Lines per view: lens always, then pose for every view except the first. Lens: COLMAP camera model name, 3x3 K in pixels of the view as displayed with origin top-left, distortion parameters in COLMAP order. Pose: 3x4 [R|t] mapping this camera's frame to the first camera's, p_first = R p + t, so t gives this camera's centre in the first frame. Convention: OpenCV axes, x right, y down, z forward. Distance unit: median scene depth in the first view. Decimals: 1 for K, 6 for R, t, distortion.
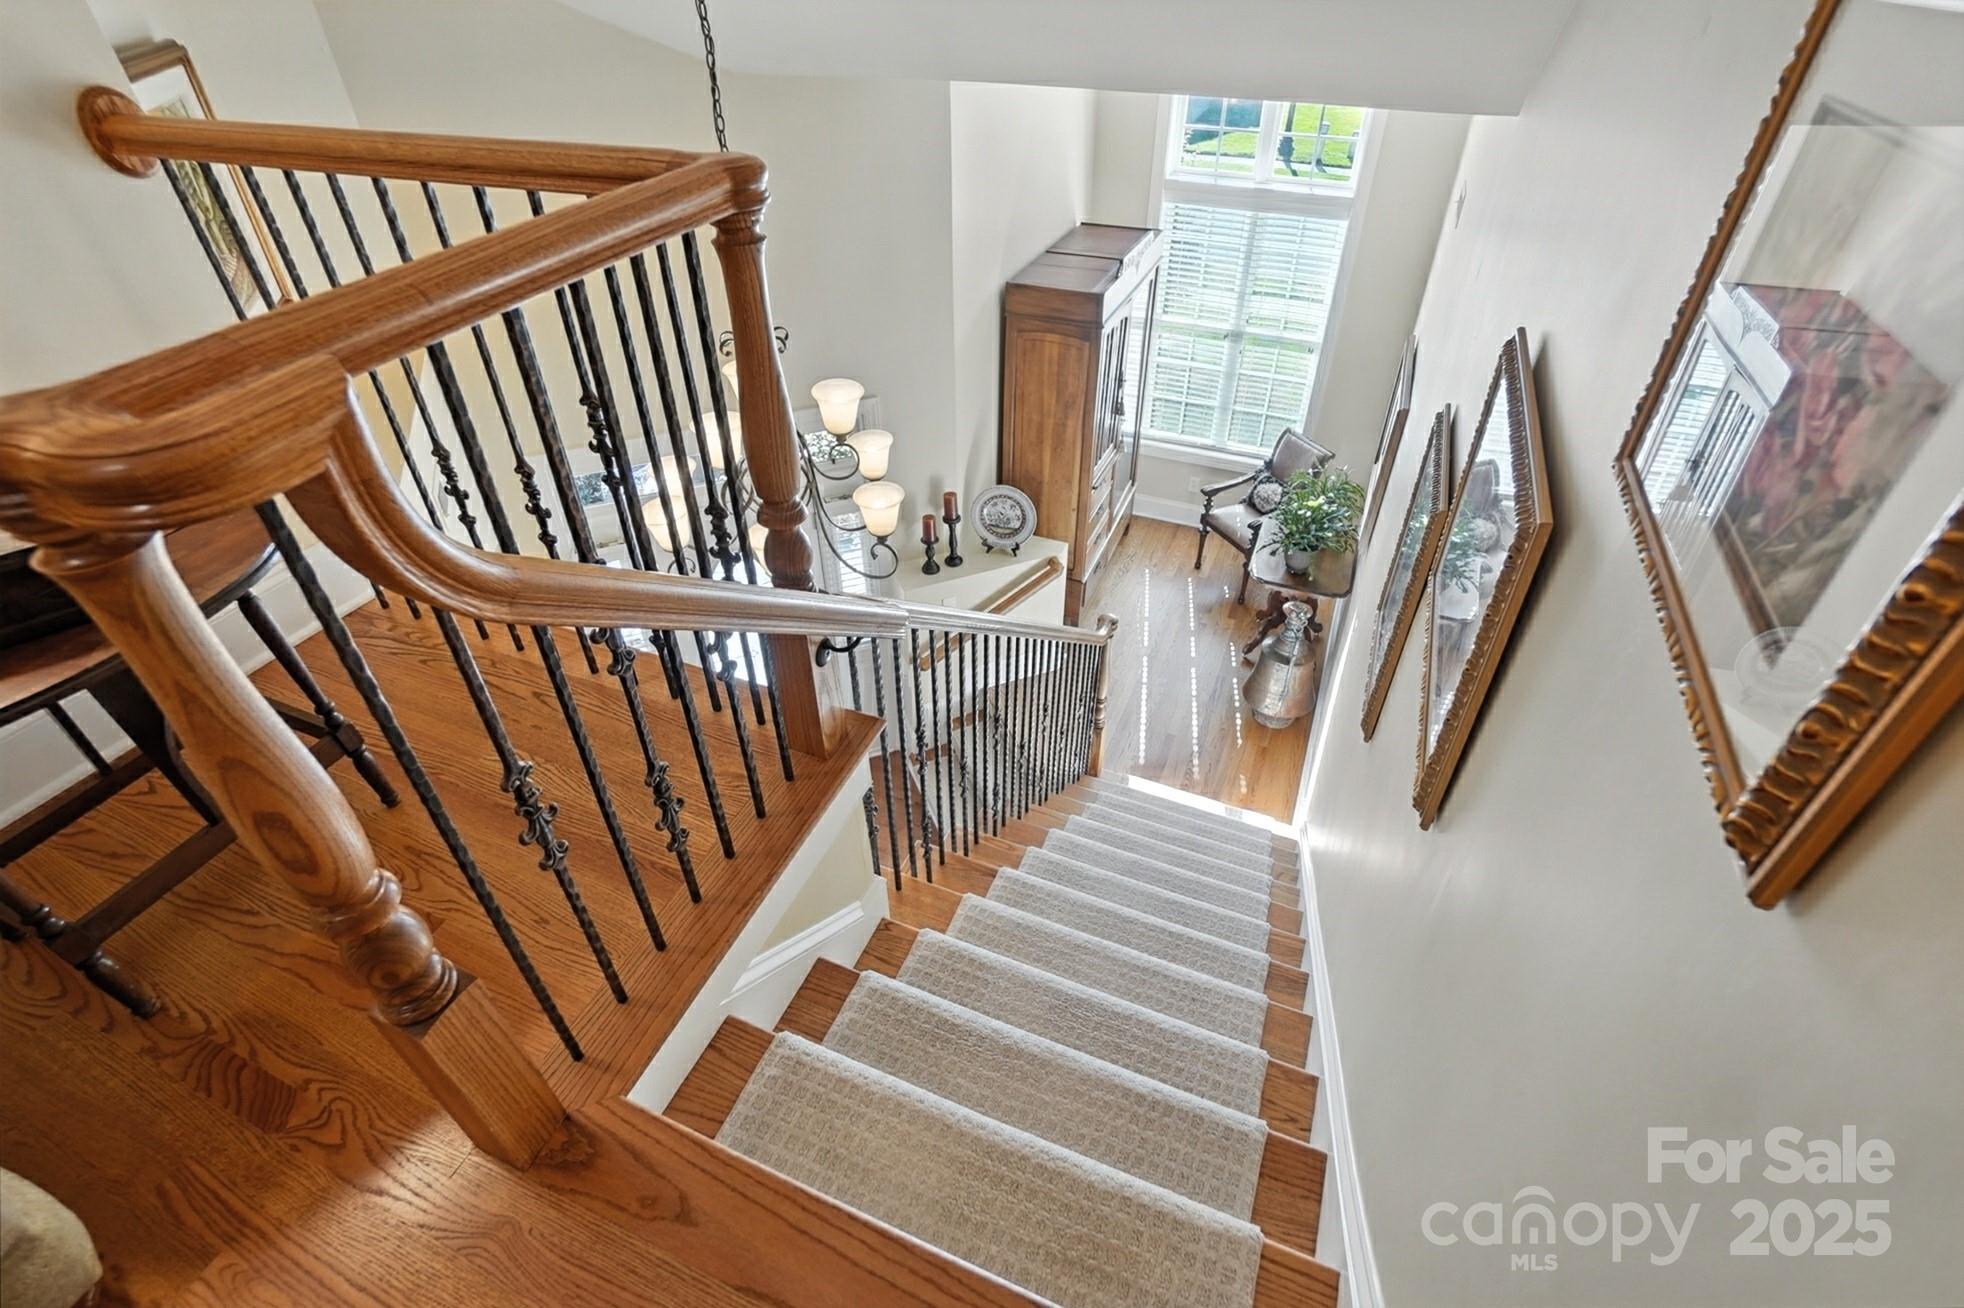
lens RADIAL K [[898.4, 0, 974.1], [0, 898.4, 629.7], [0, 0, 1]] dist [-0.057226, 0.020406]
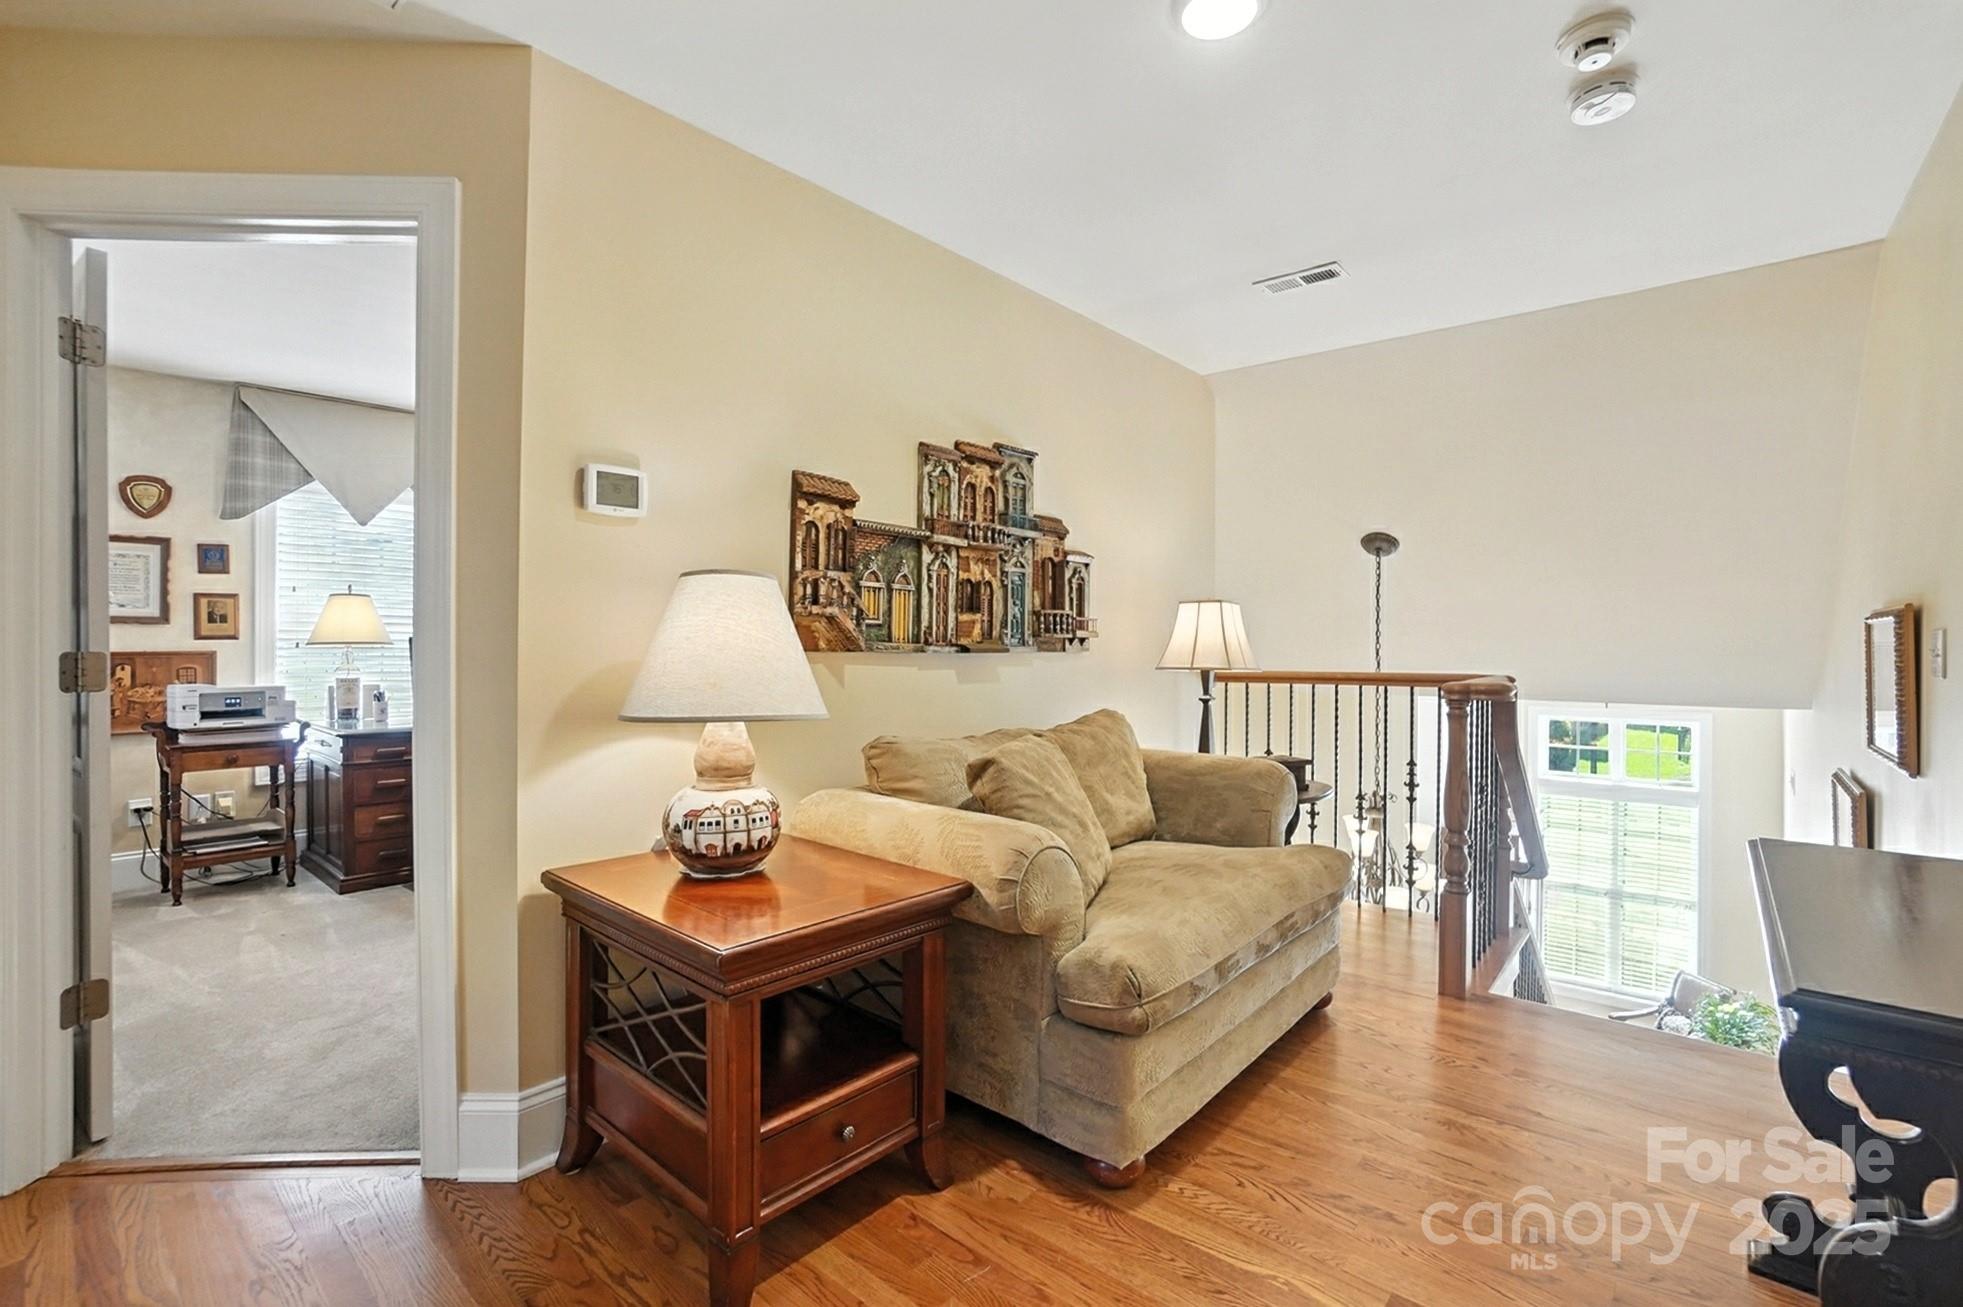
lens RADIAL K [[898.0, 0, 973.6], [0, 898.0, 629.2], [0, 0, 1]] dist [-0.057226, 0.020406]
pose [[0.955371, 0.033722, -0.293479, -0.229865], [-0.210596, 0.774435, -0.596573, 0.316734], [0.207163, 0.631754, 0.746974, -0.358423]]
